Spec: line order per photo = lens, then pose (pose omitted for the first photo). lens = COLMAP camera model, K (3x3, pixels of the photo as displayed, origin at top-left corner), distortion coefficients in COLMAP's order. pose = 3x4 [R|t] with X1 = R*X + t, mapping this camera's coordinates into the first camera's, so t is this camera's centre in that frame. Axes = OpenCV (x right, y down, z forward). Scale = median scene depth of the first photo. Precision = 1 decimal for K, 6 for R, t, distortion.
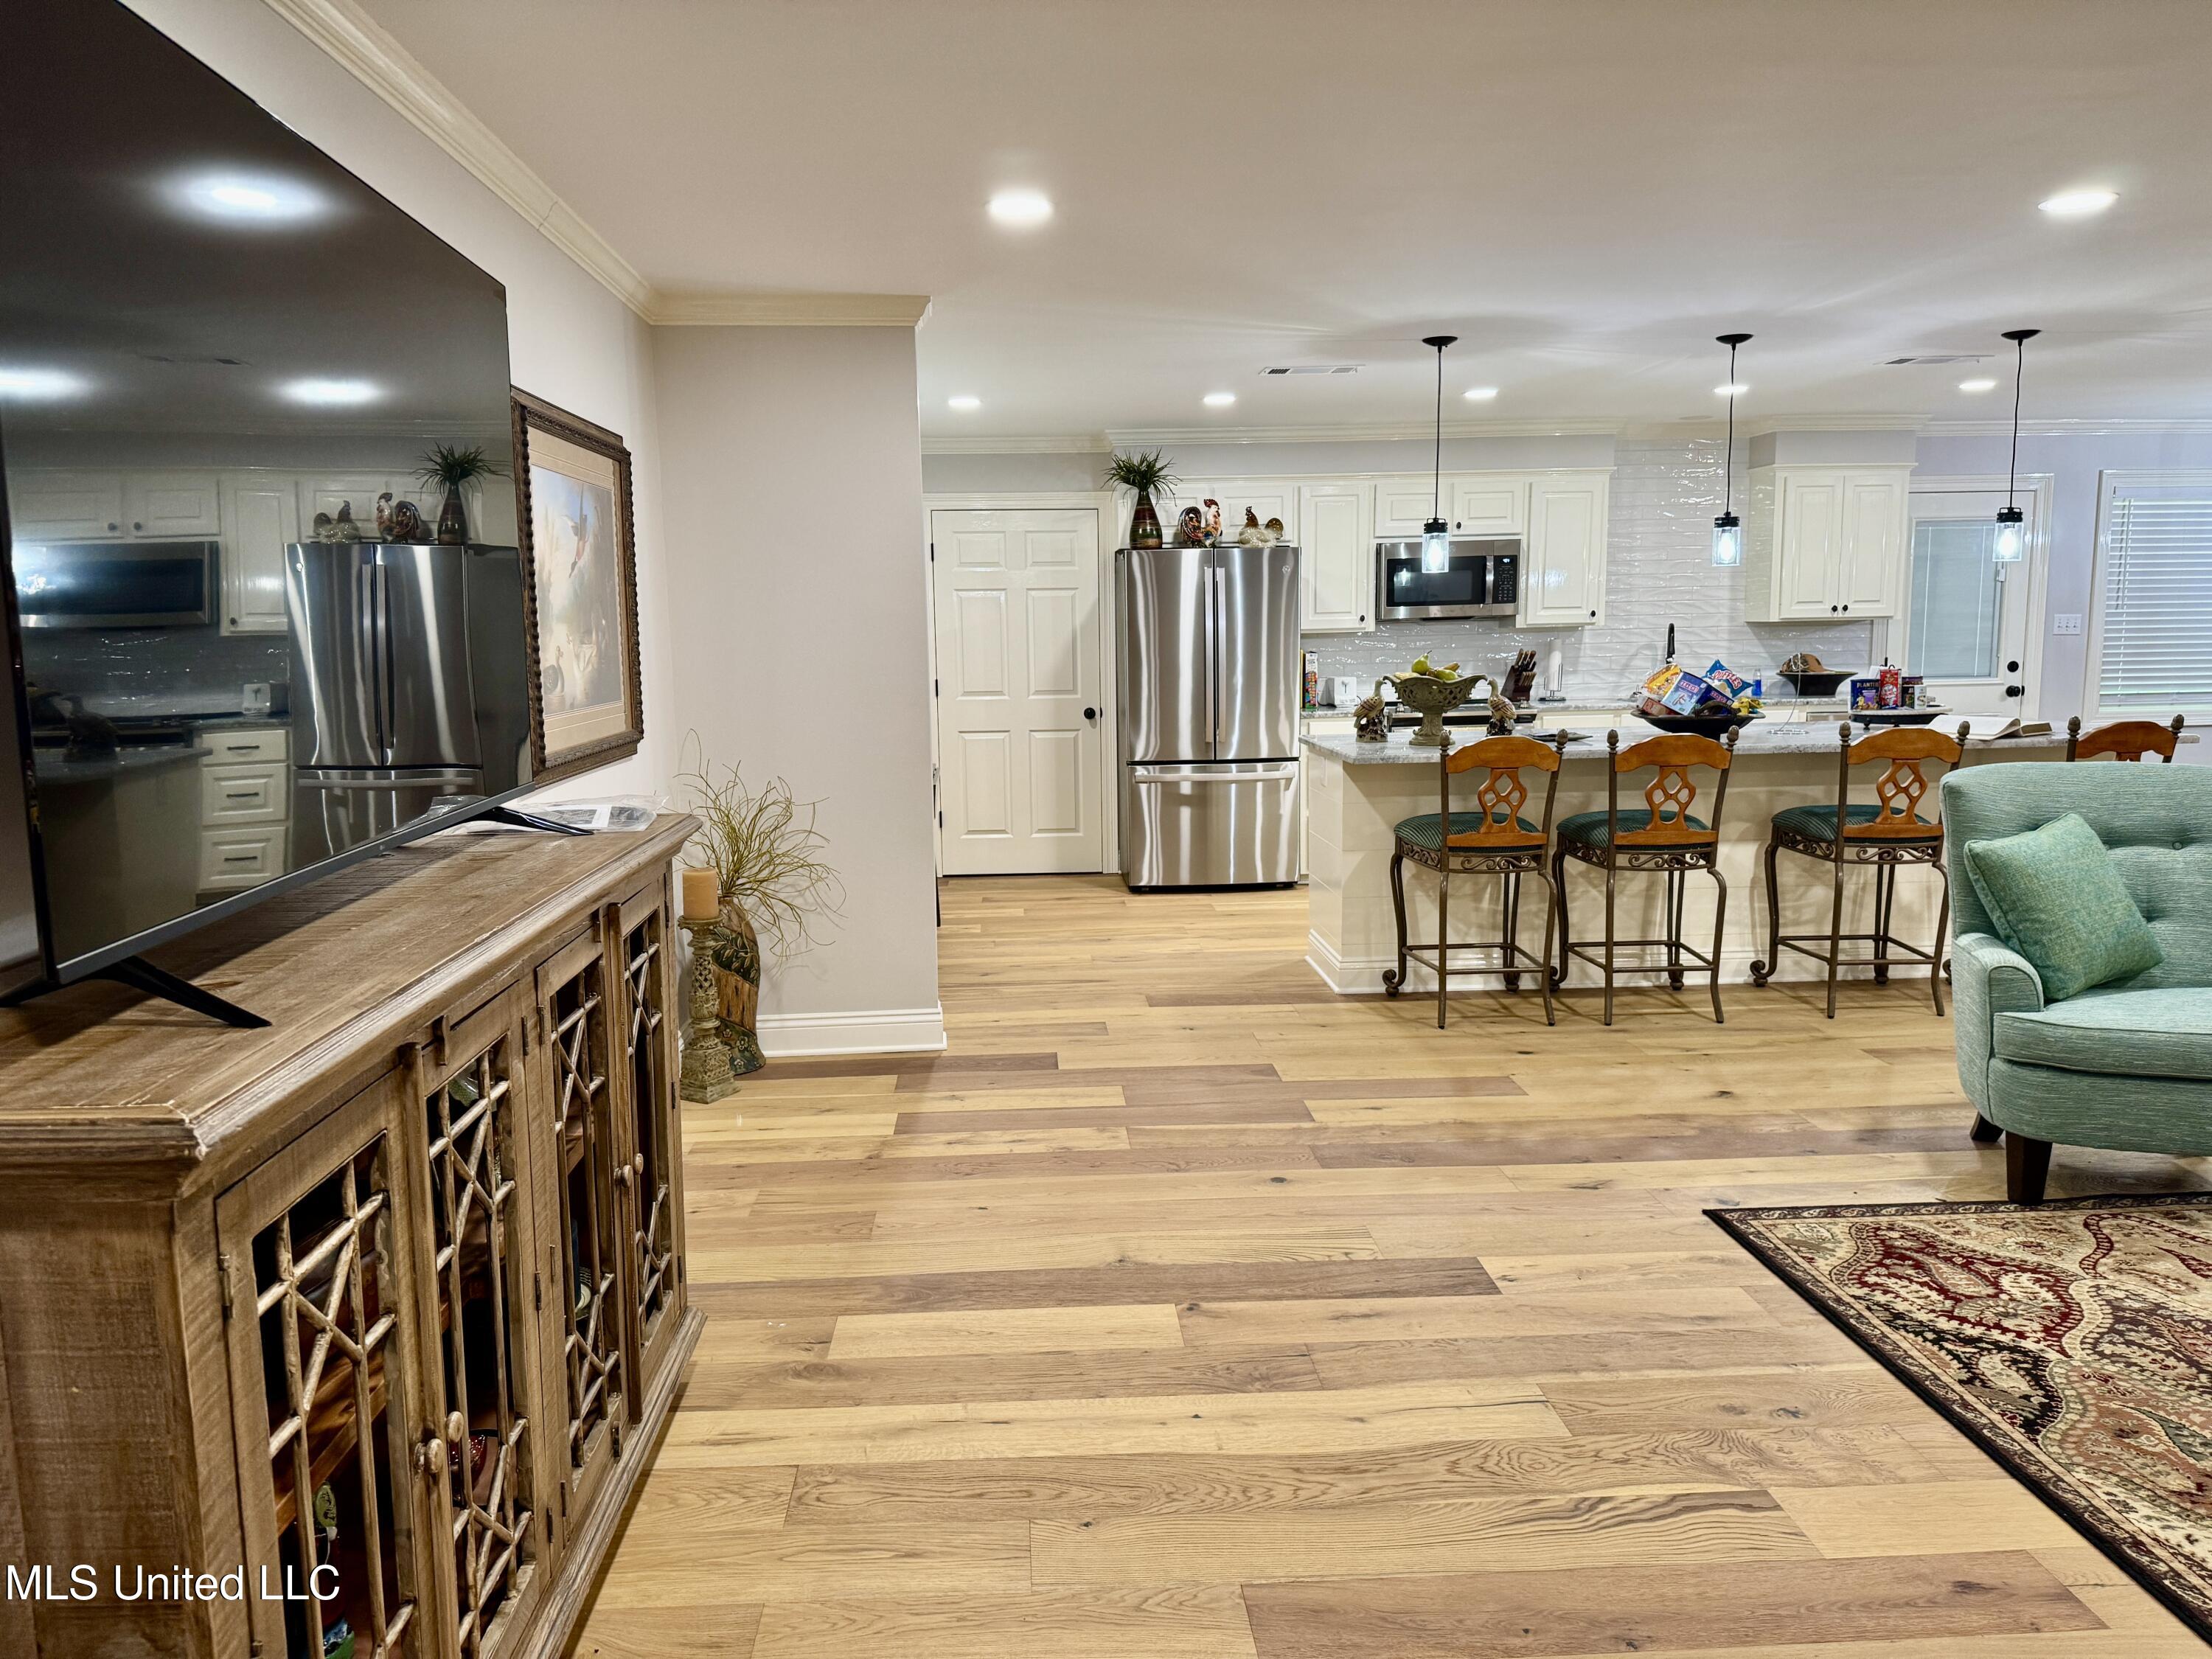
lens RADIAL K [[1554.6, 0, 1090.7], [0, 1554.6, 817.6], [0, 0, 1]] dist [0.069693, -0.080907]
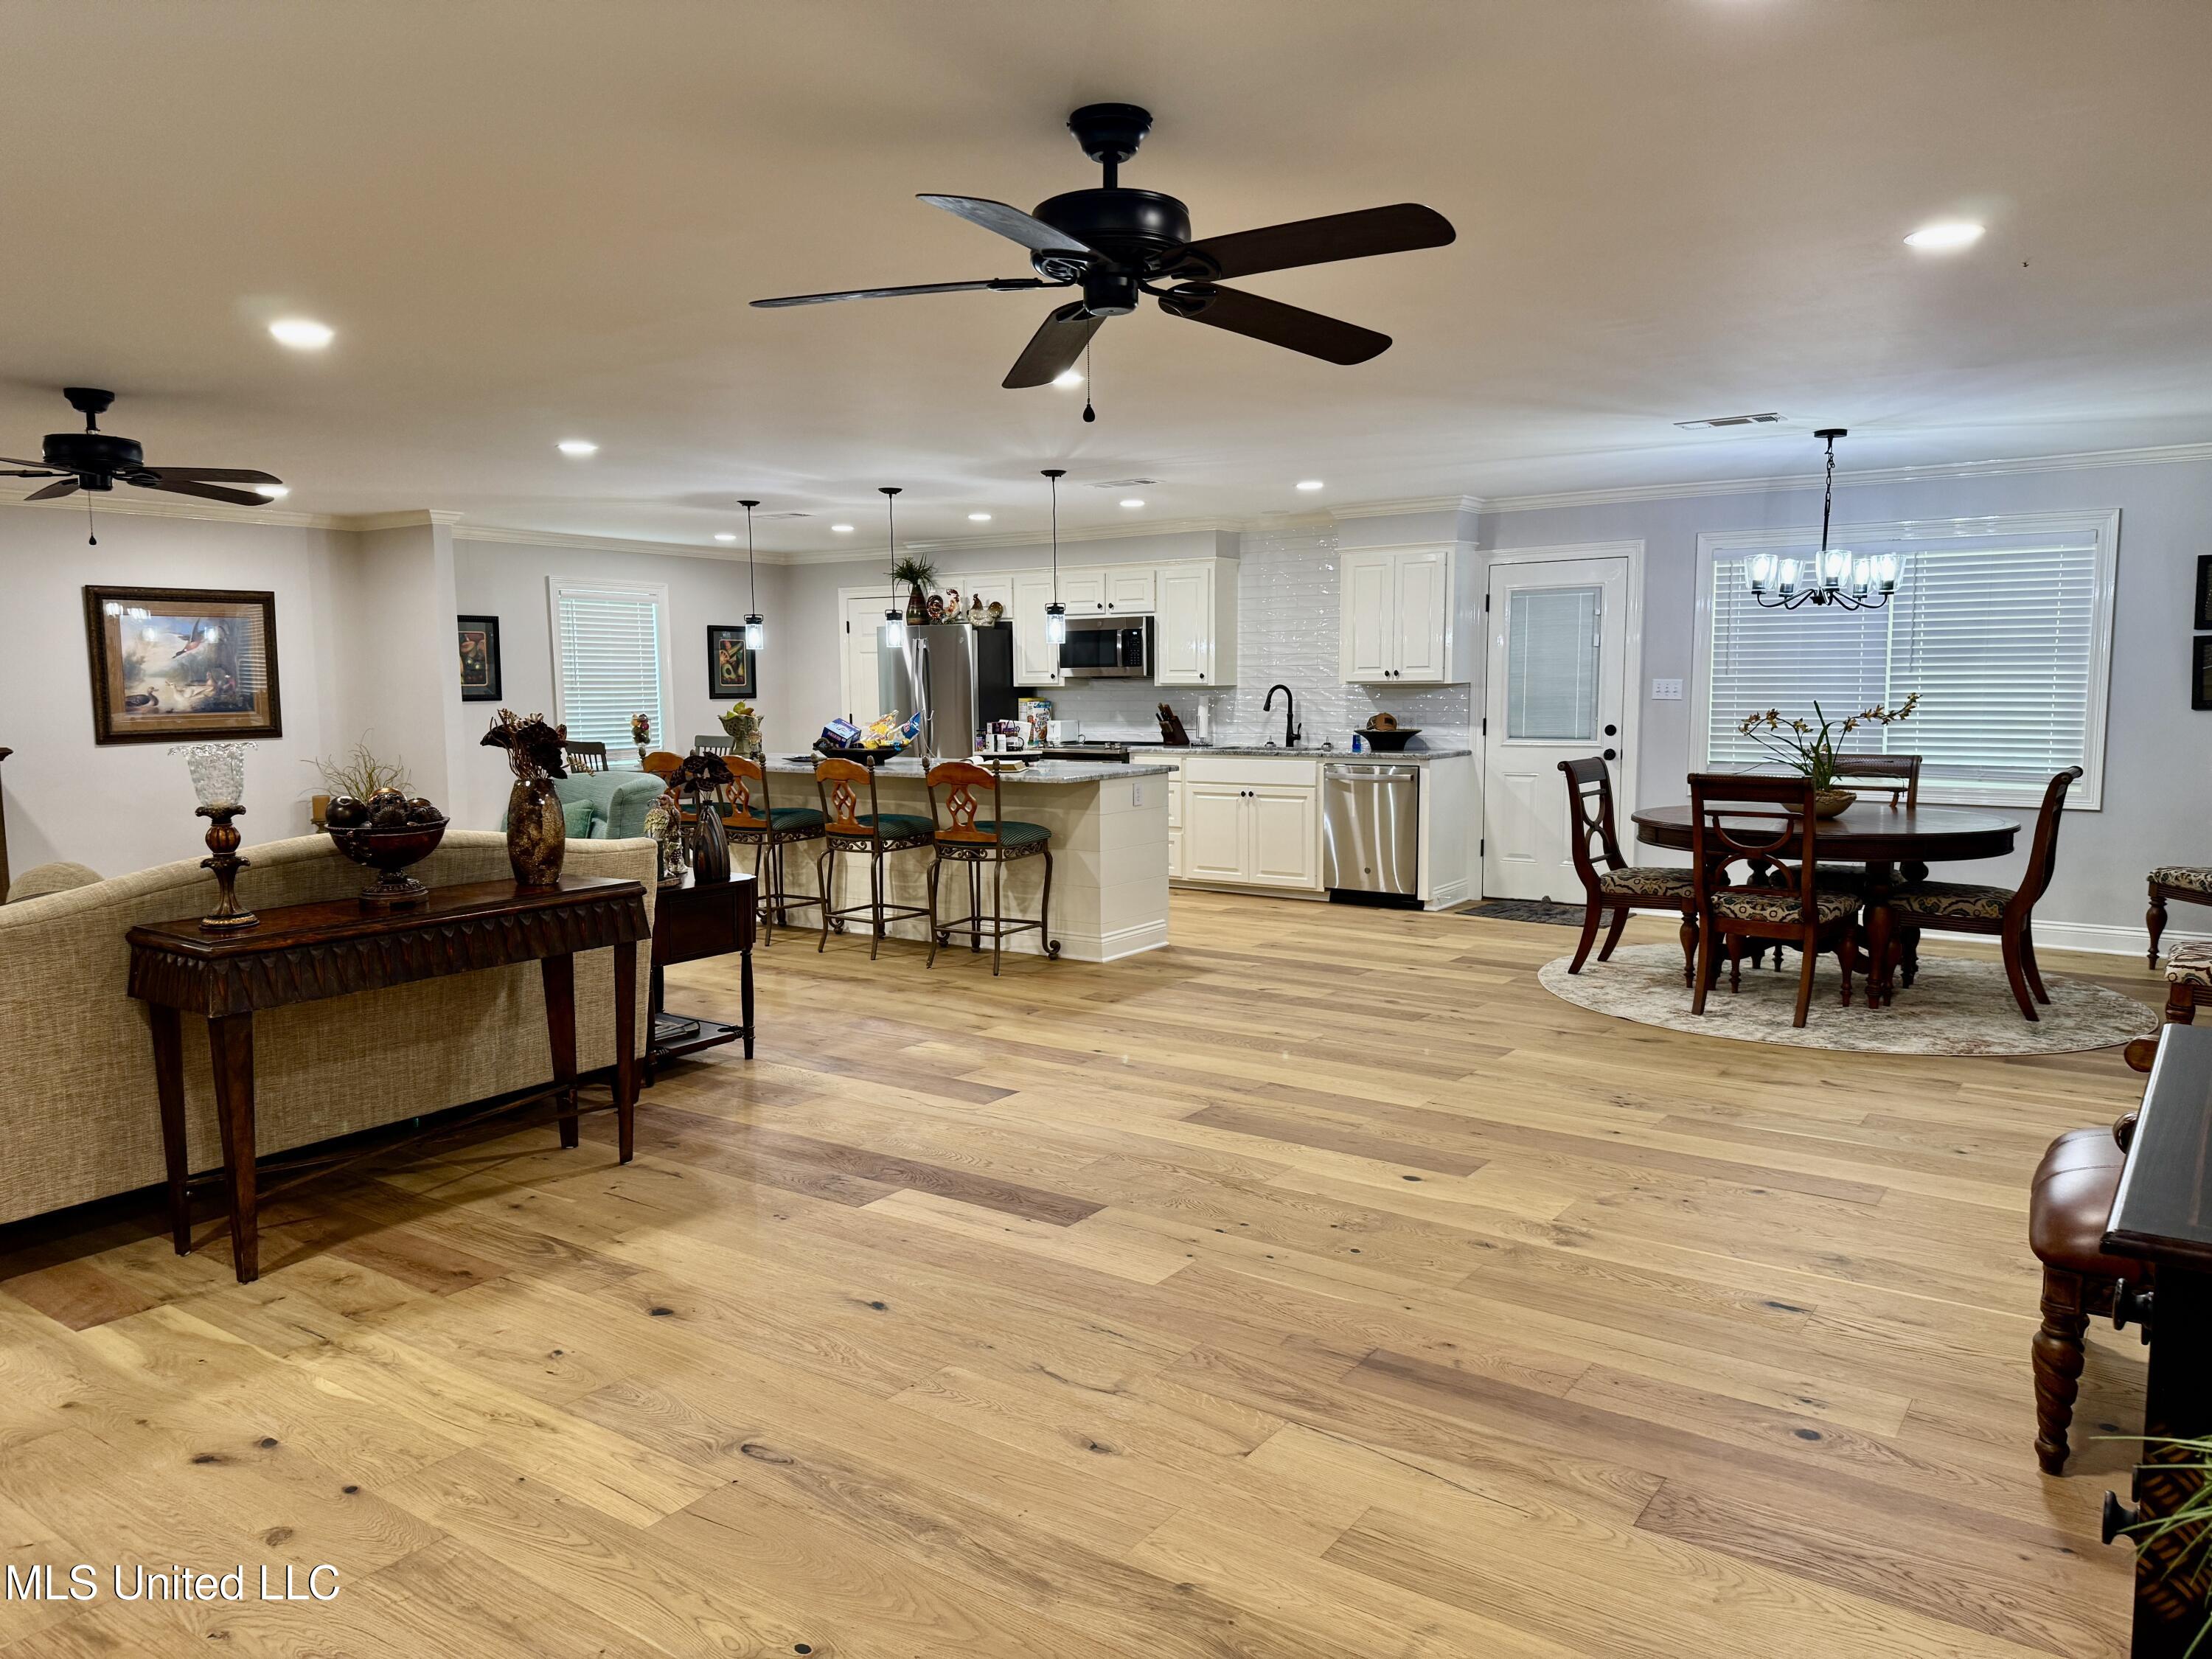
lens RADIAL K [[1554.6, 0, 1090.3], [0, 1554.6, 824.2], [0, 0, 1]] dist [0.069693, -0.080907]
pose [[0.775186, 0.070578, -0.627779, 1.570960], [-0.084191, 0.996417, 0.008063, -0.026027], [0.626098, 0.046603, 0.778350, 0.013253]]
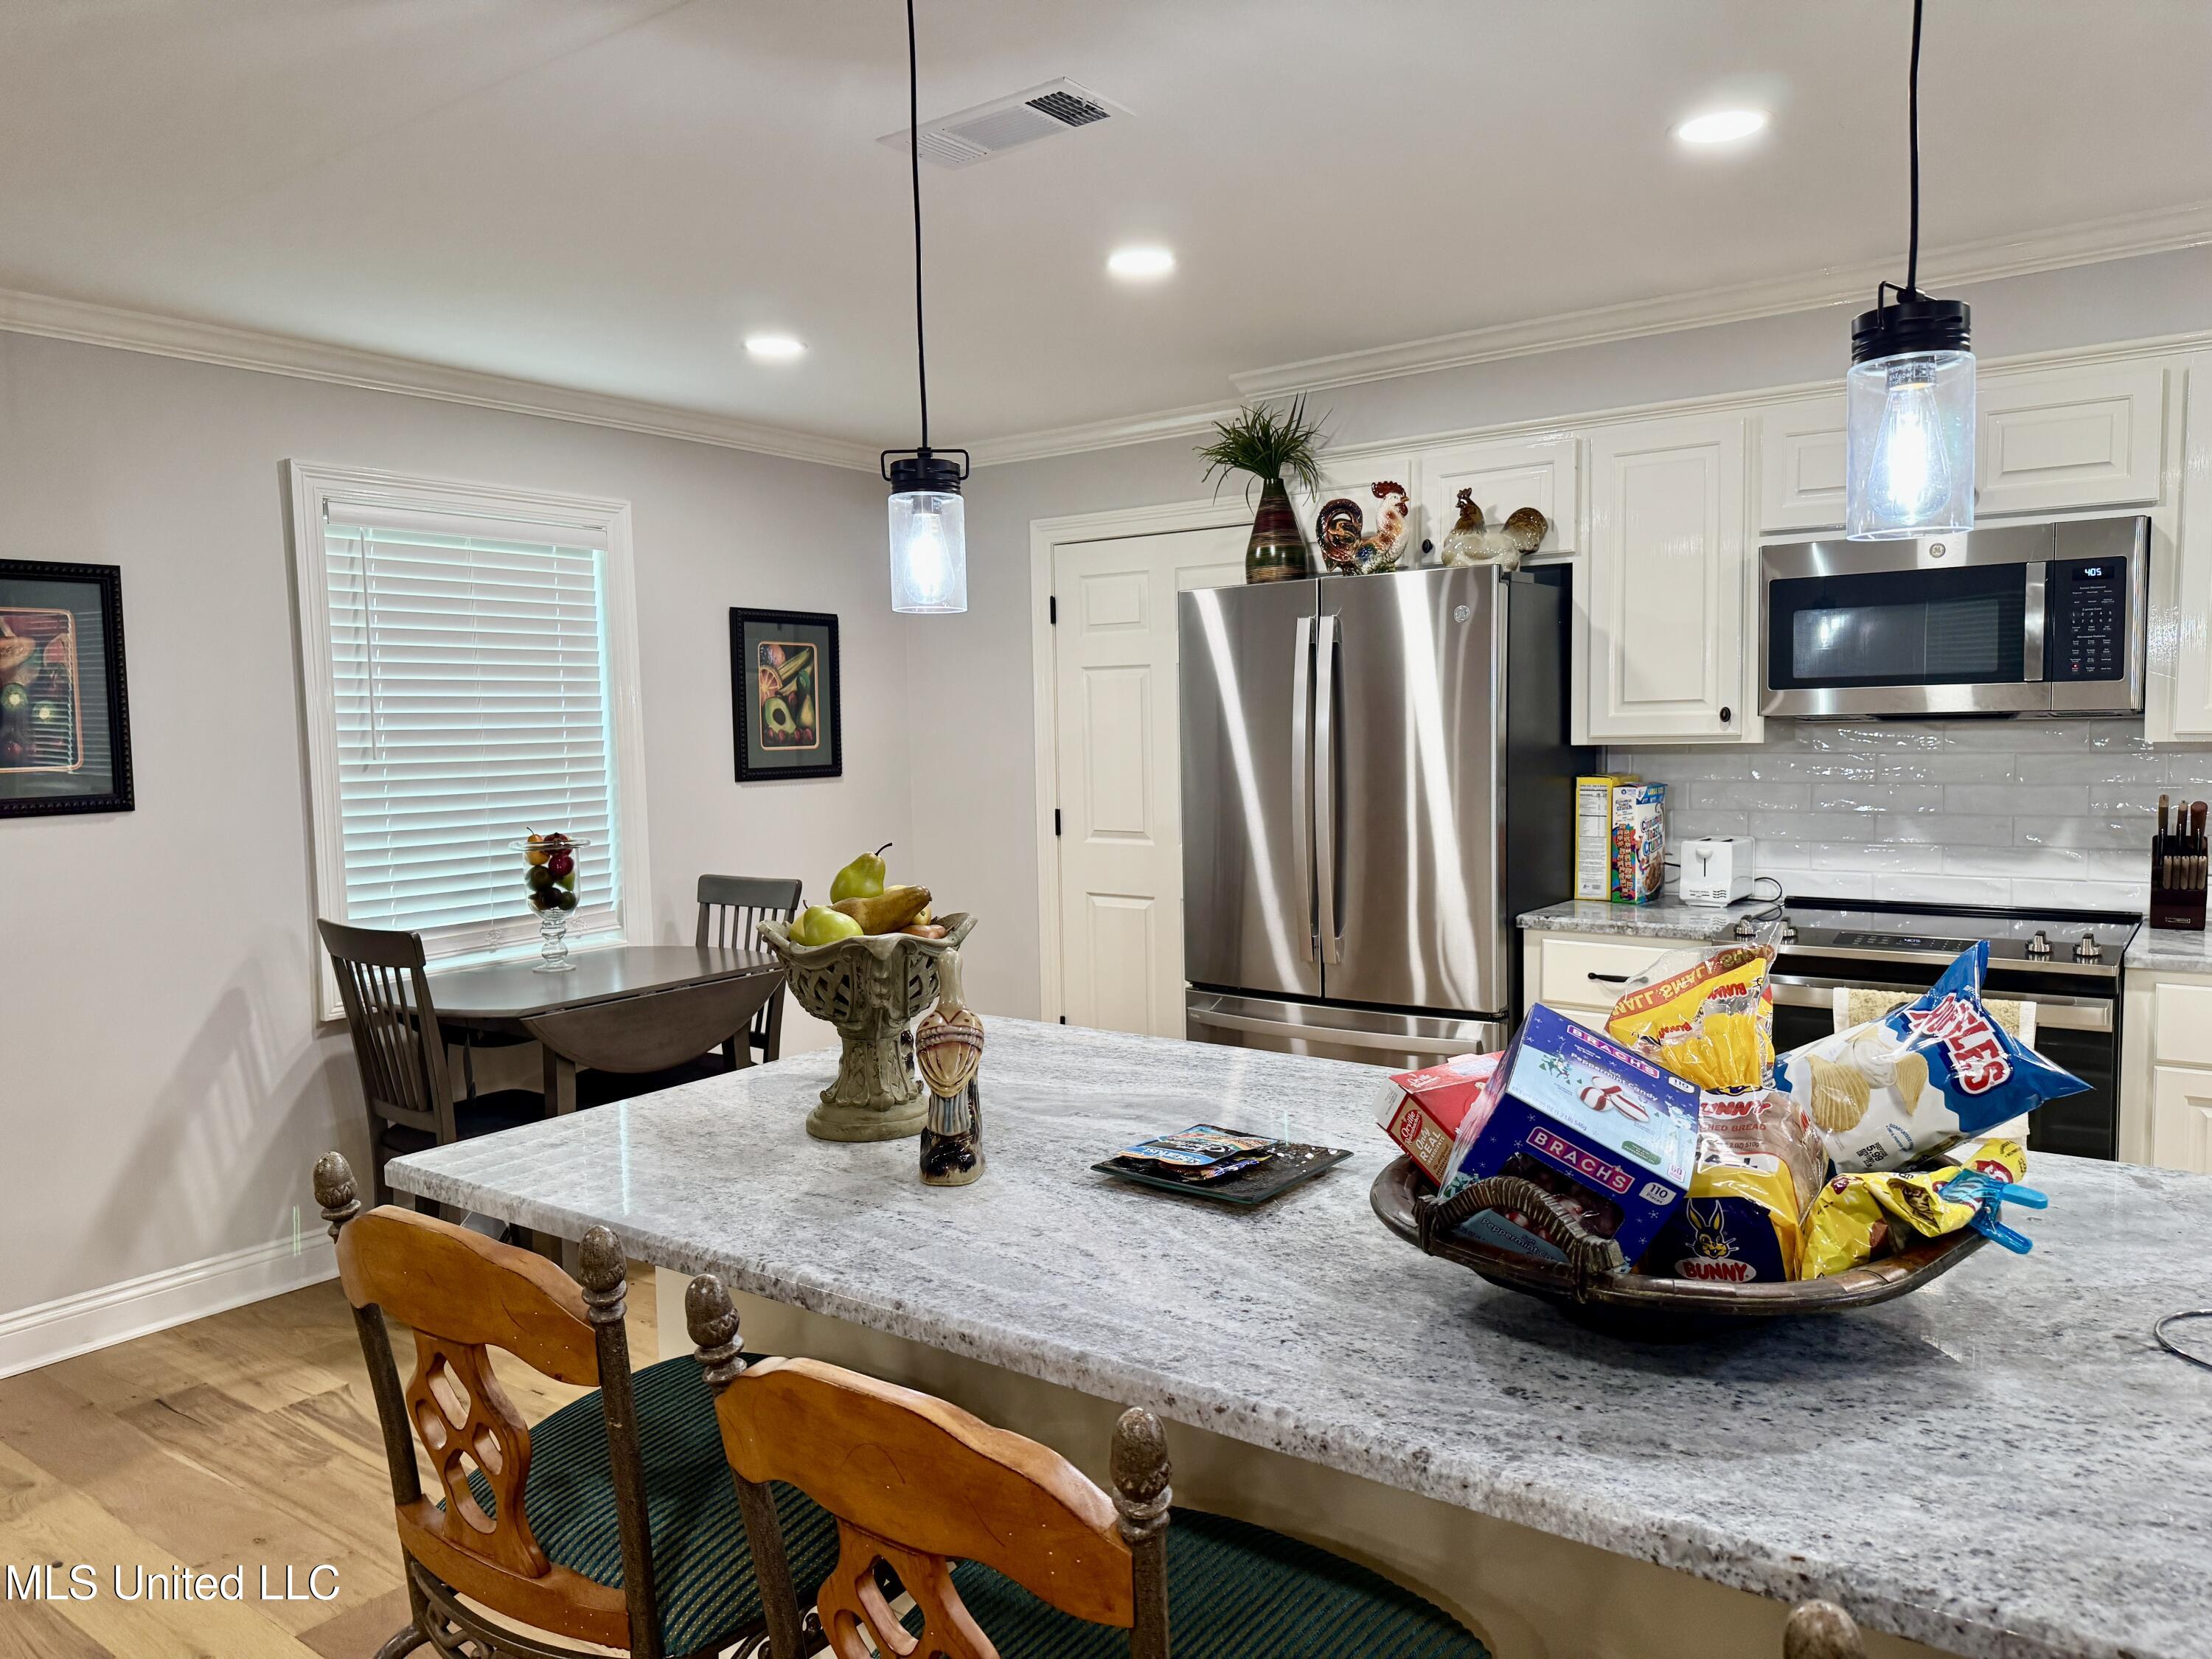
lens RADIAL K [[1554.6, 0, 1119.3], [0, 1554.6, 820.5], [0, 0, 1]] dist [0.069693, -0.080907]
pose [[0.772558, 0.045226, -0.633332, 0.500067], [-0.074284, 0.997048, -0.019415, -0.116469], [0.630584, 0.062046, 0.773637, 0.830309]]
